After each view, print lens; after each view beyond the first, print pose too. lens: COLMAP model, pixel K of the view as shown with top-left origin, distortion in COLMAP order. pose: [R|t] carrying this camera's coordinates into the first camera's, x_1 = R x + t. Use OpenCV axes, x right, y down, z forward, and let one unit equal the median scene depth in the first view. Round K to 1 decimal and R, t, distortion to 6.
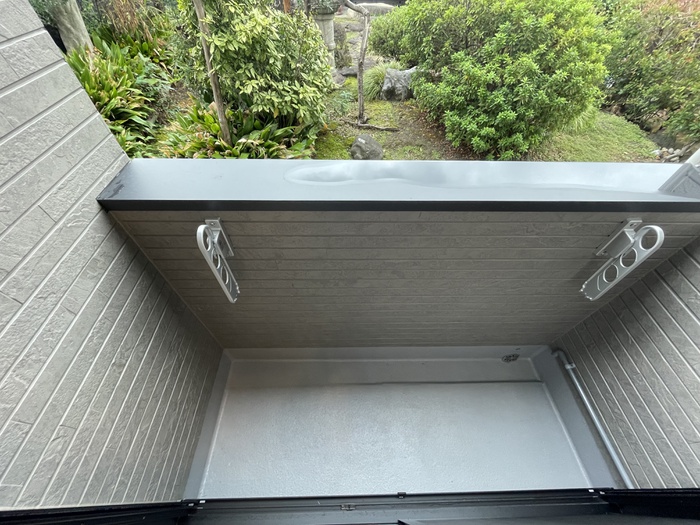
lens RADIAL K [[282.6, 0, 350.9], [0, 282.6, 262.0], [0, 0, 1]] dist [-0.004366, 0.000033]
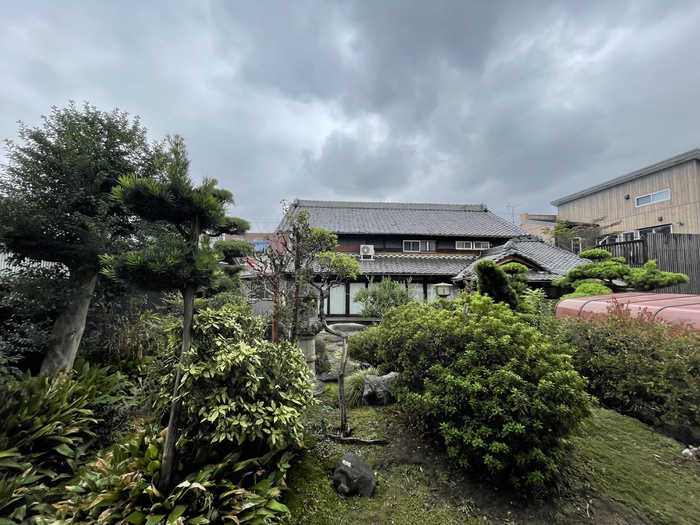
lens RADIAL K [[282.6, 0, 349.3], [0, 282.6, 261.0], [0, 0, 1]] dist [-0.004366, 0.000033]
pose [[0.997009, -0.005716, 0.077069, -0.015332], [0.066104, 0.579682, -0.812157, -0.143629], [-0.040033, 0.814823, 0.578326, 0.095475]]
